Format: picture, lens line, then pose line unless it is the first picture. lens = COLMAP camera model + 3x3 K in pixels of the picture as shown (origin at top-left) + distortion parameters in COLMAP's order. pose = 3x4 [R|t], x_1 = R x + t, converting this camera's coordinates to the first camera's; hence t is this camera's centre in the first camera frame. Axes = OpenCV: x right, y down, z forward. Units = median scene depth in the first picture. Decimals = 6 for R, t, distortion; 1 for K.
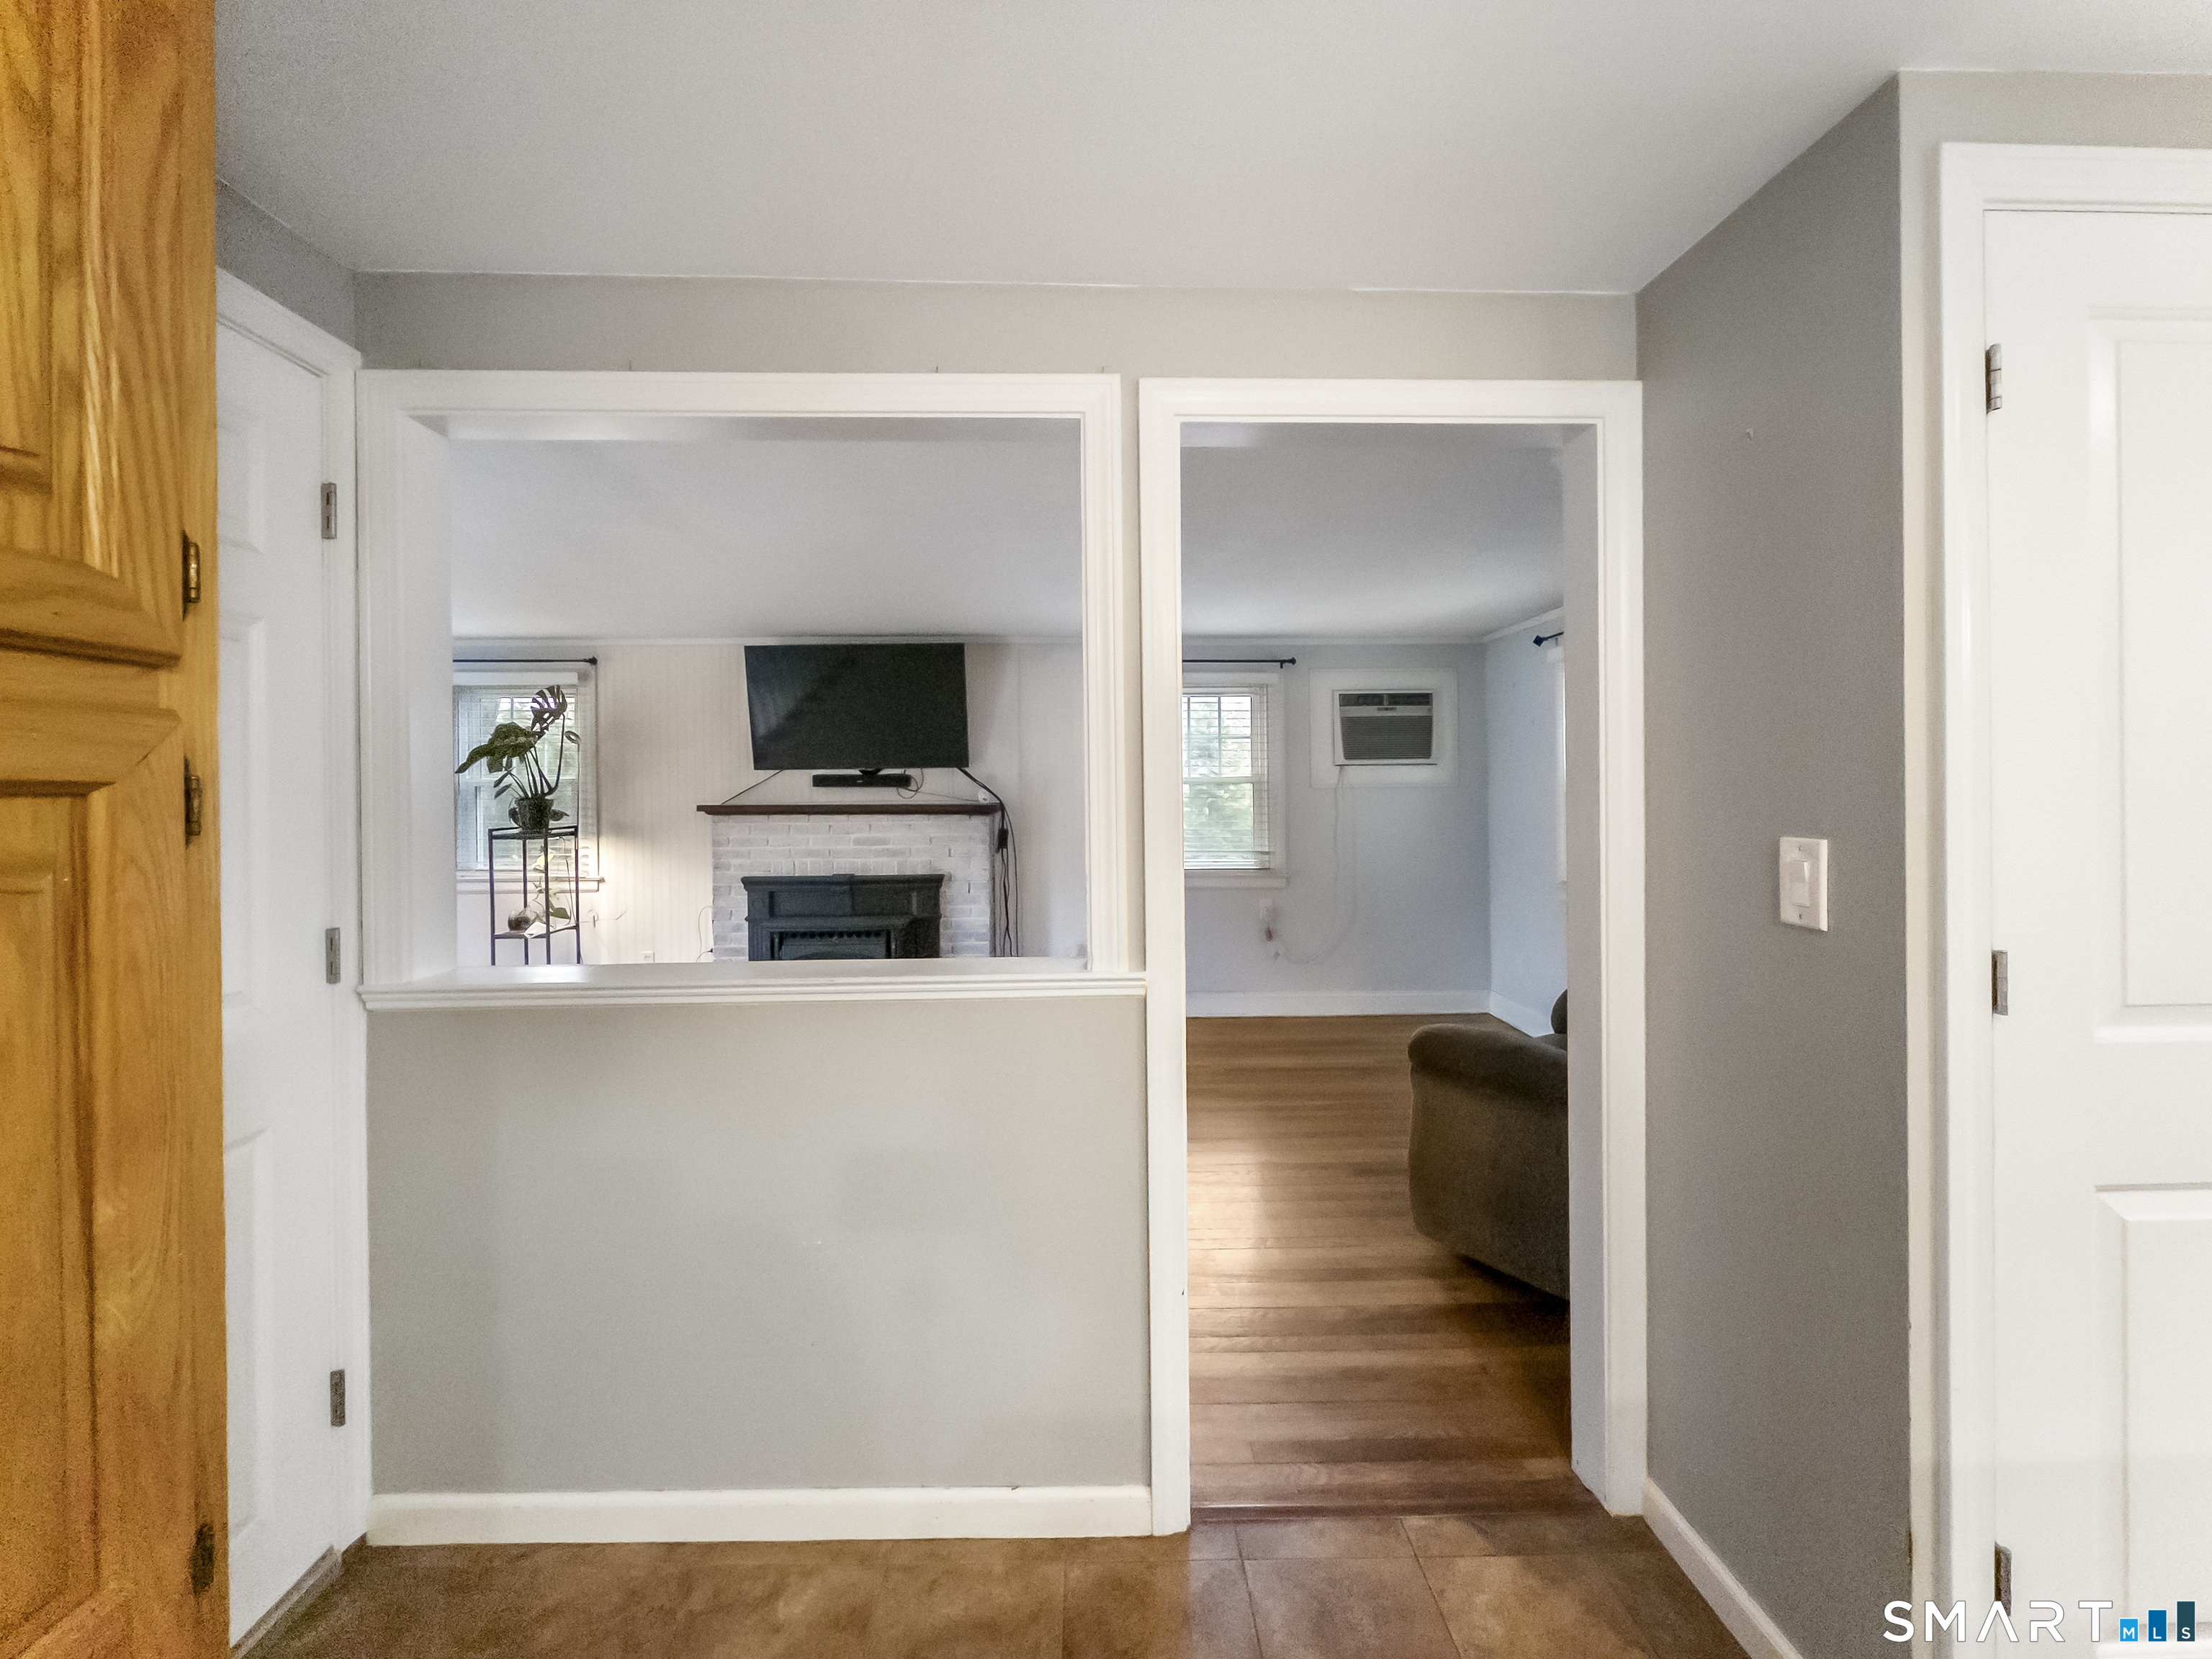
lens RADIAL K [[904.6, 0, 1105.5], [0, 904.6, 796.9], [0, 0, 1]] dist [0.001306, -0.000829]
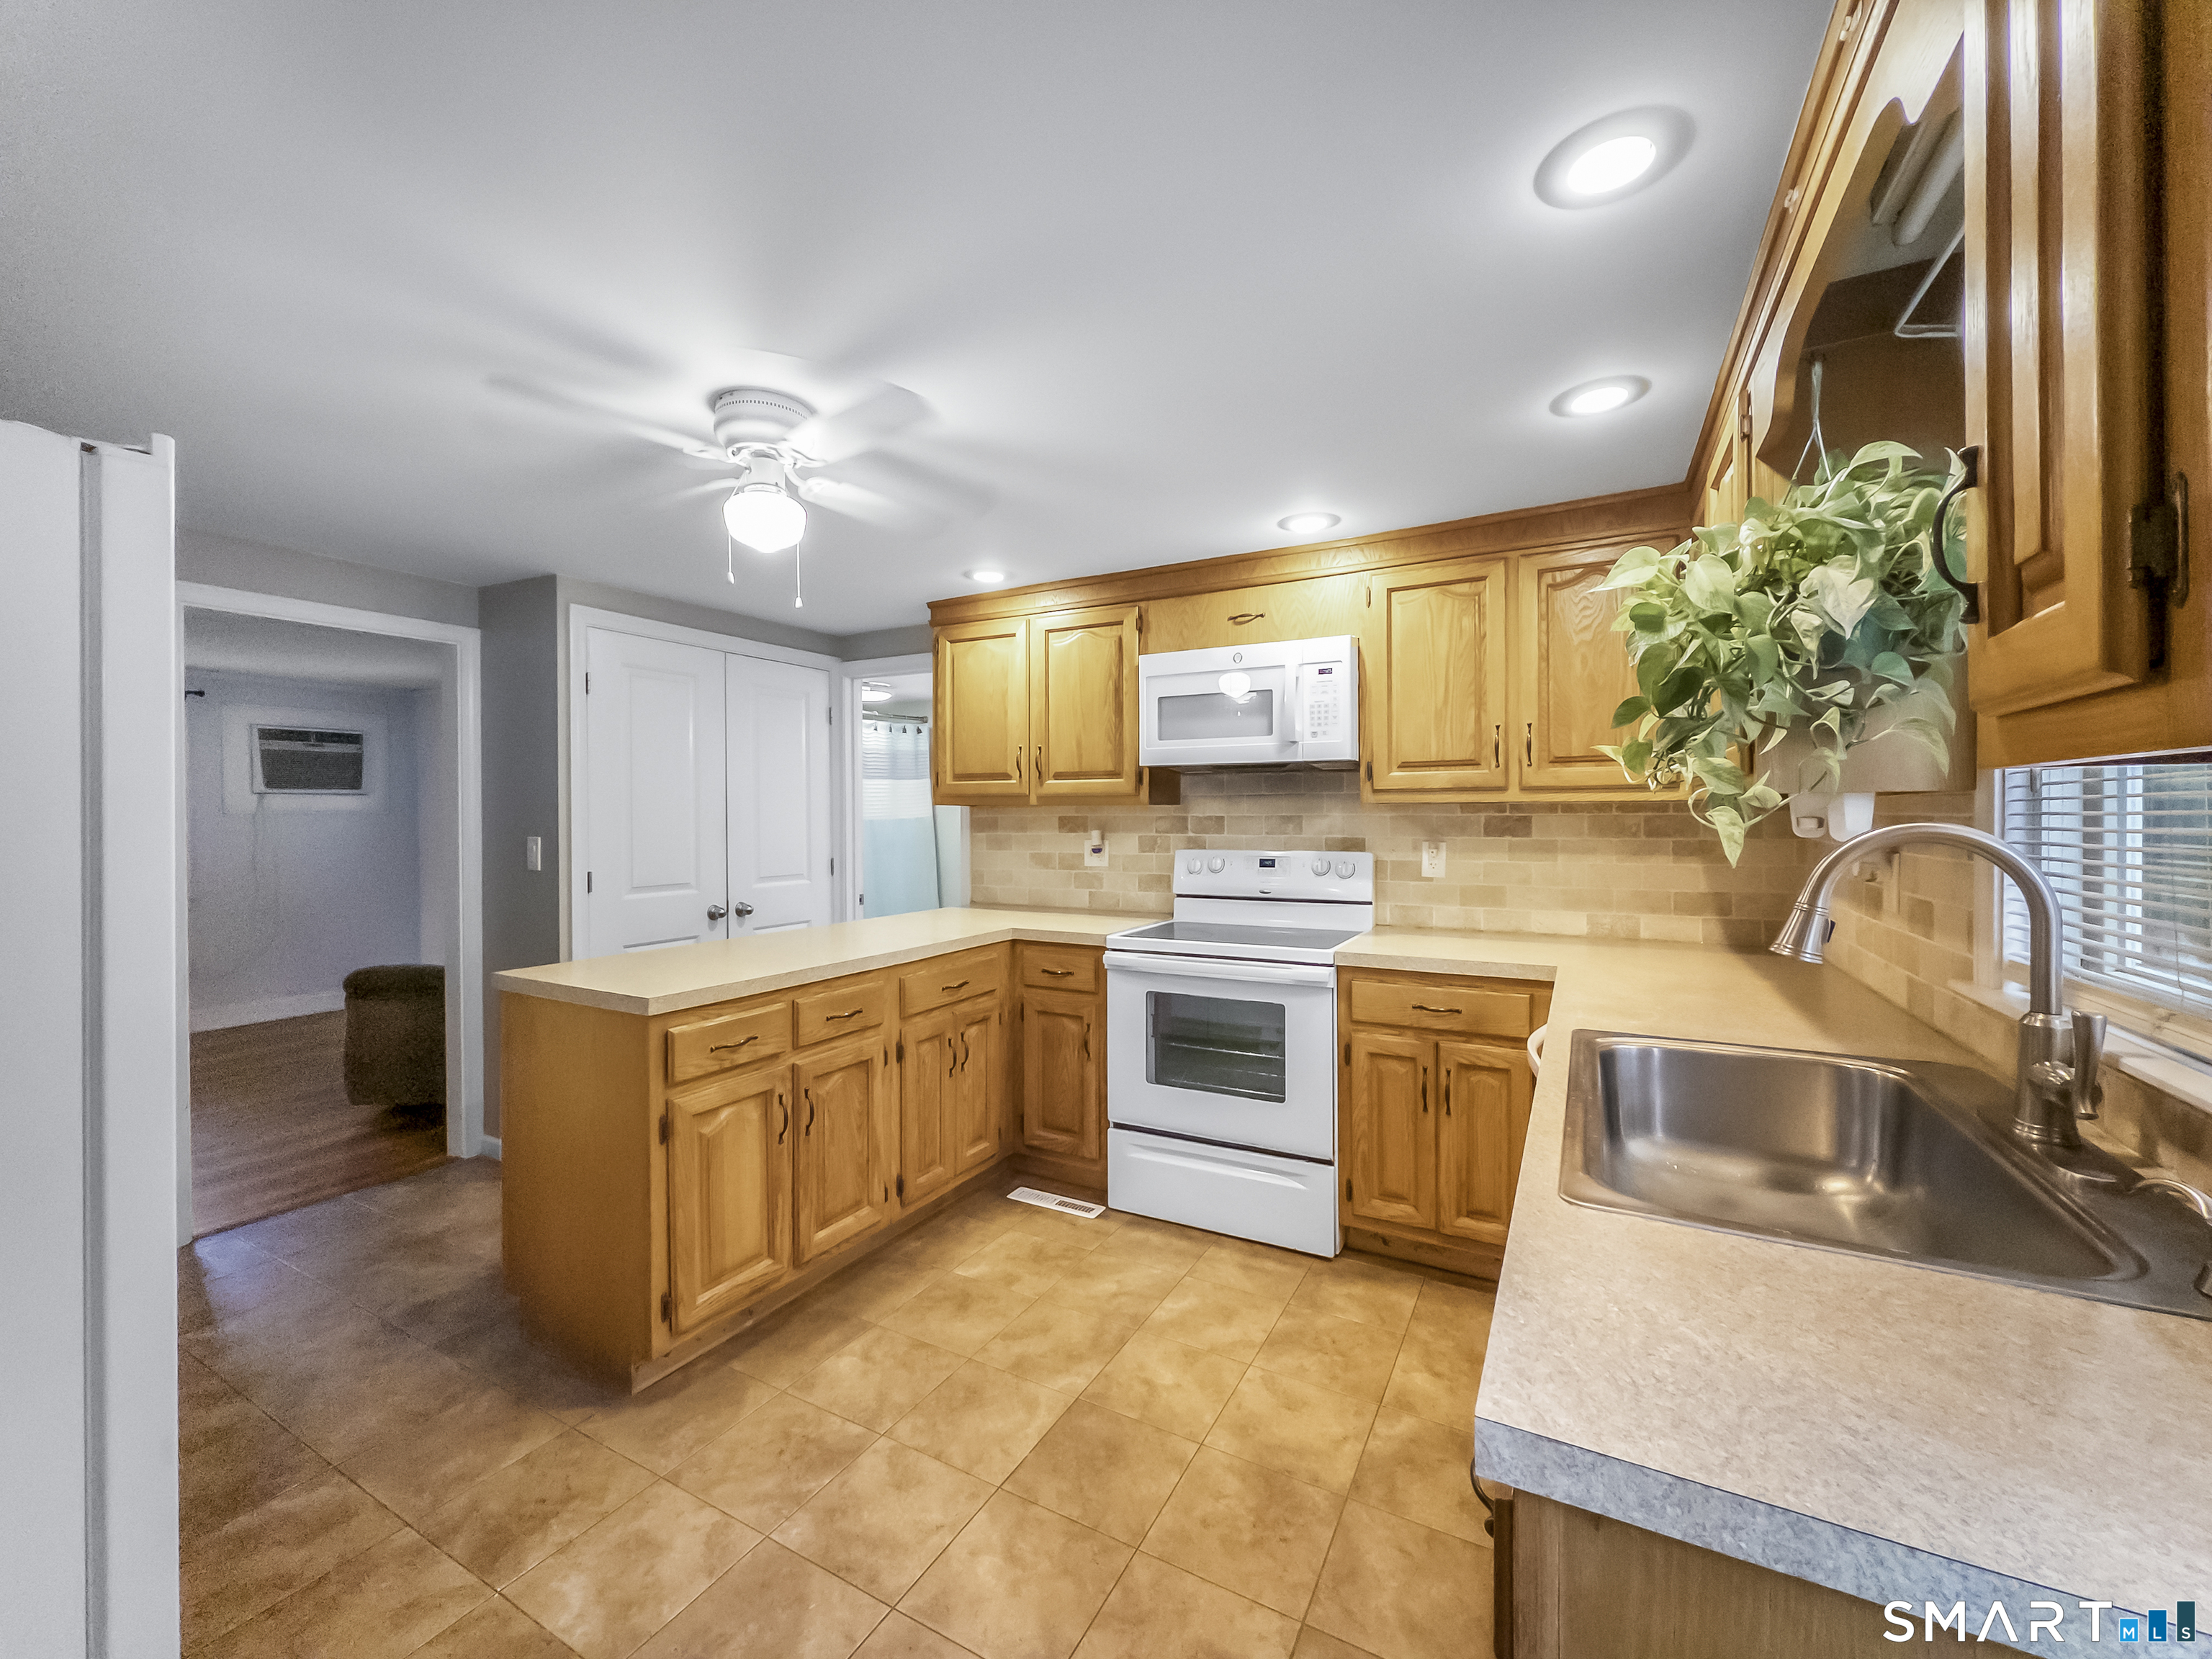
lens RADIAL K [[904.6, 0, 1101.8], [0, 904.6, 821.7], [0, 0, 1]] dist [0.001306, -0.000829]
pose [[0.513439, 0.002230, 0.858123, -0.155265], [0.000774, 0.999995, -0.003062, 0.002608], [-0.858126, 0.002236, 0.513434, -0.429674]]
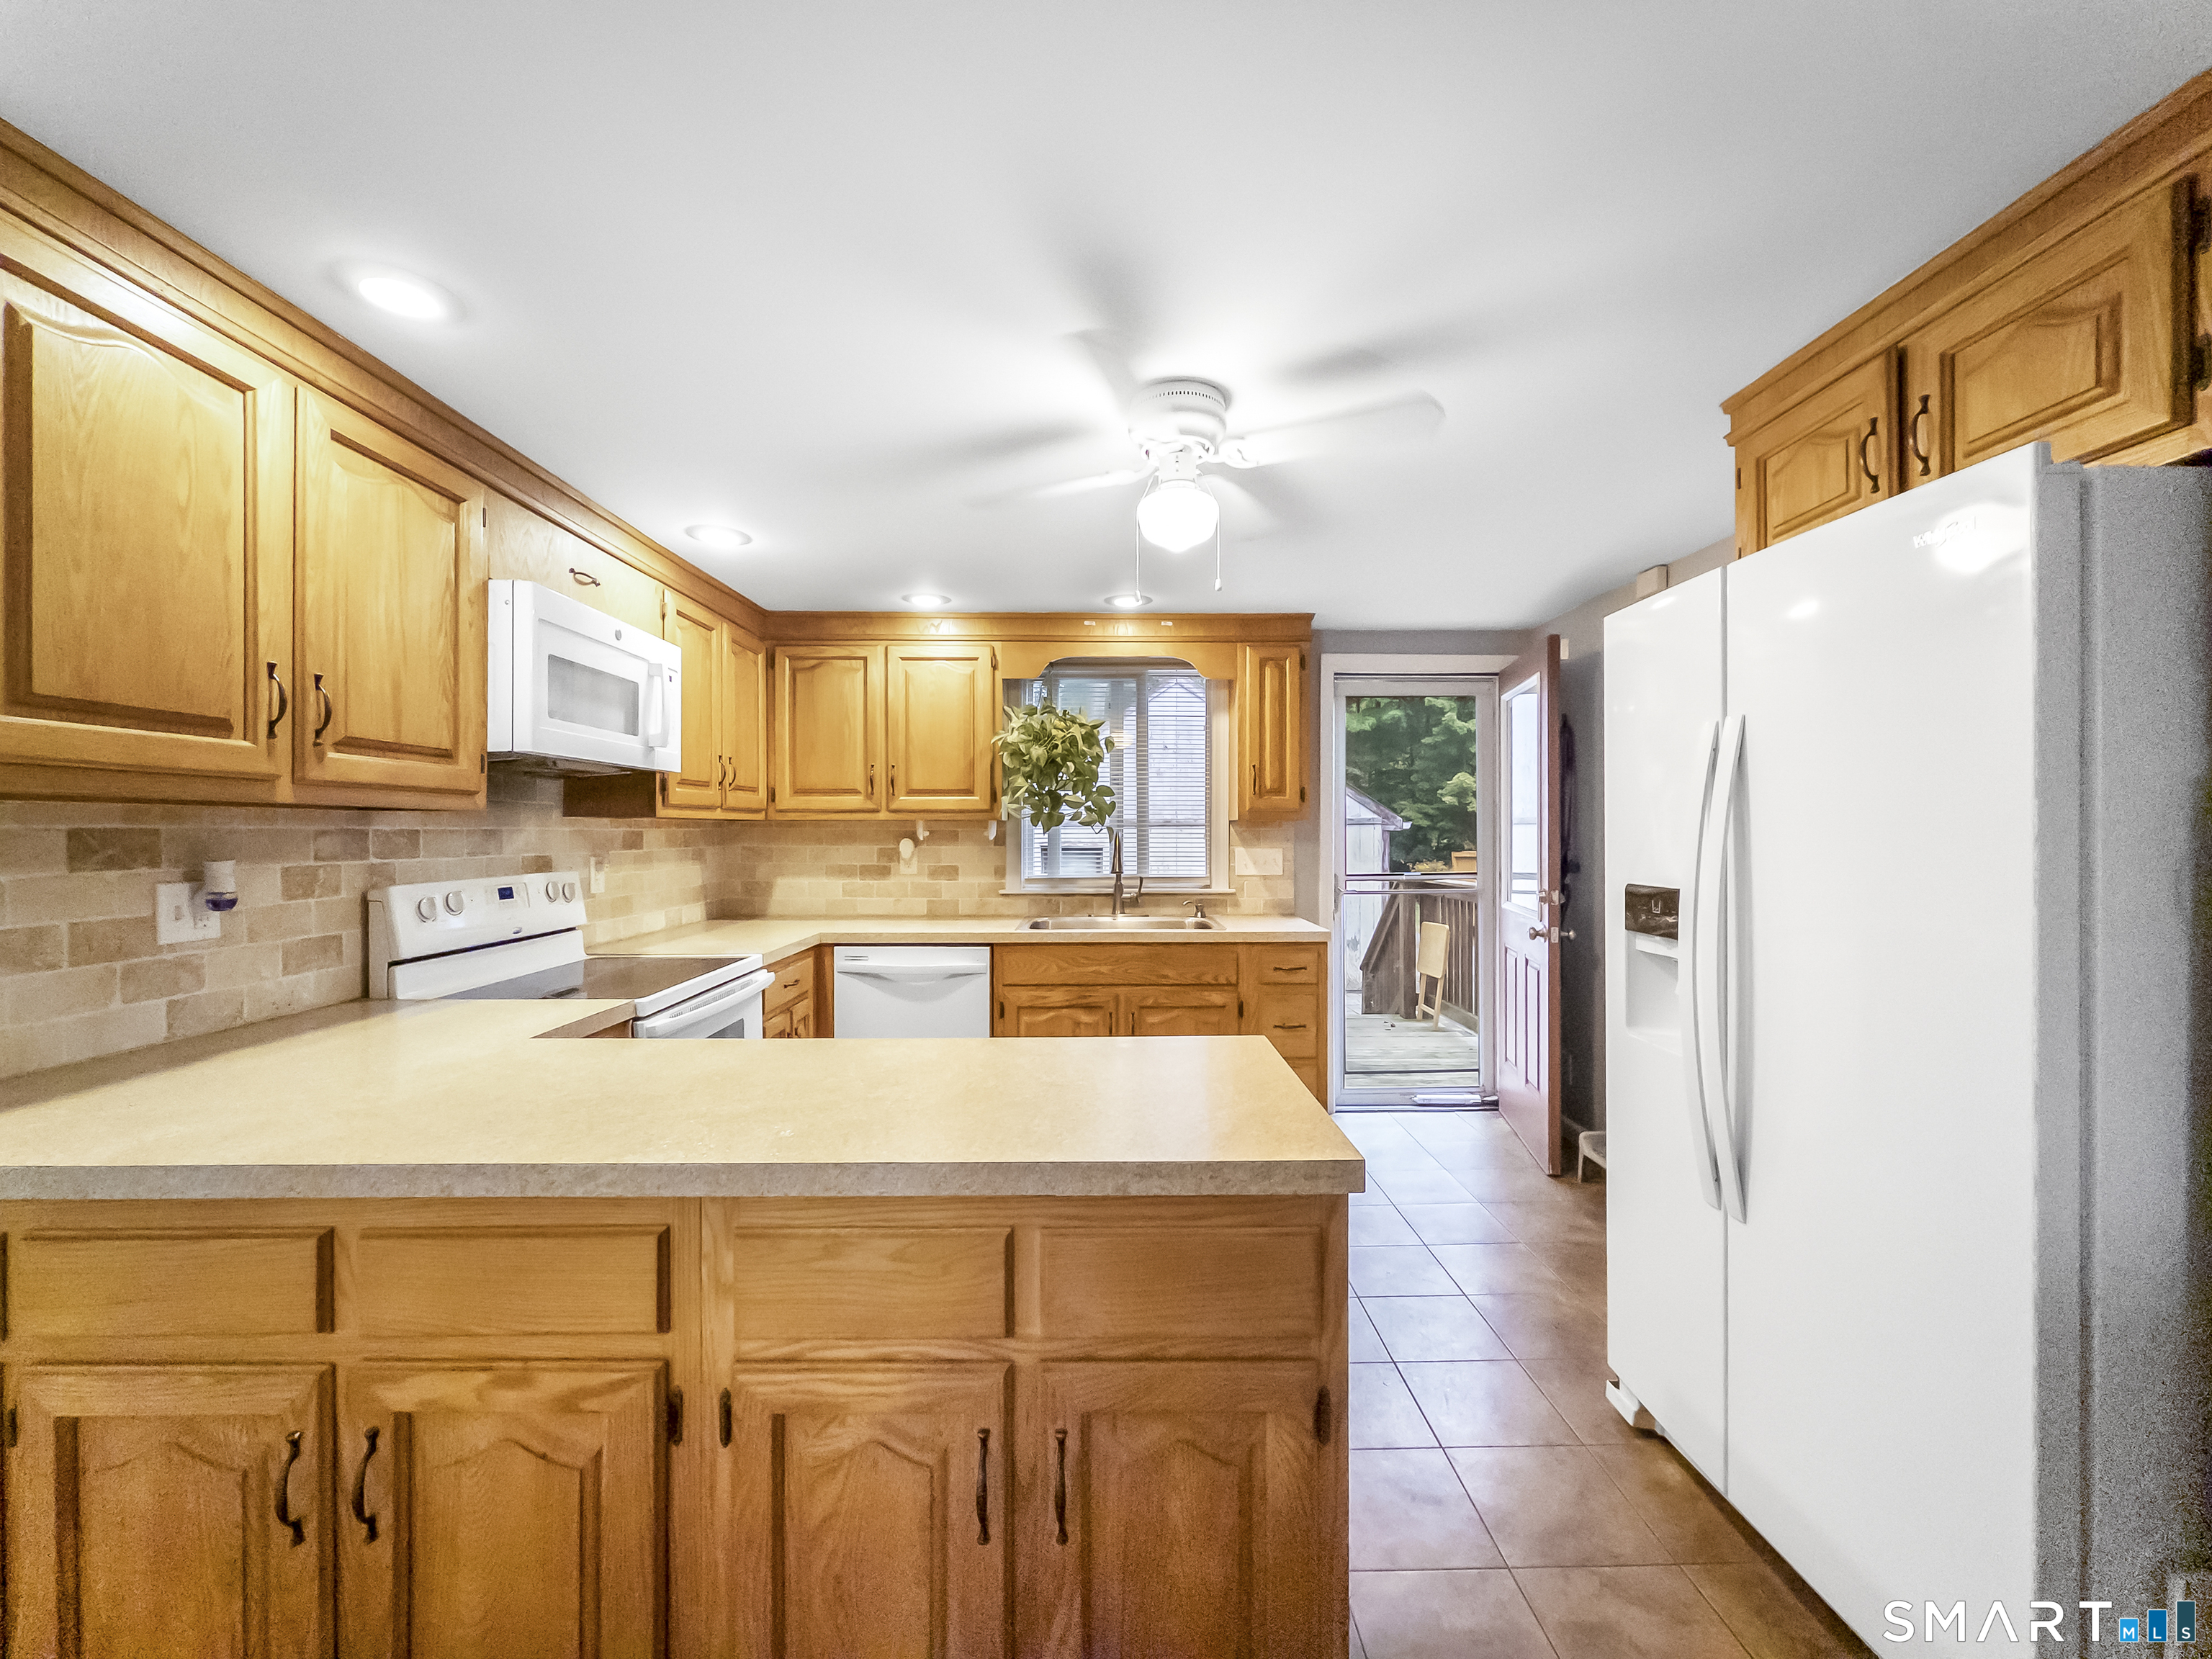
lens RADIAL K [[904.6, 0, 1109.6], [0, 904.6, 829.5], [0, 0, 1]] dist [0.001306, -0.000829]
pose [[-0.999927, 0.011098, 0.004869, 0.123858], [0.011107, 0.999936, 0.001970, -0.000894], [-0.004847, 0.002024, -0.999986, 0.250882]]
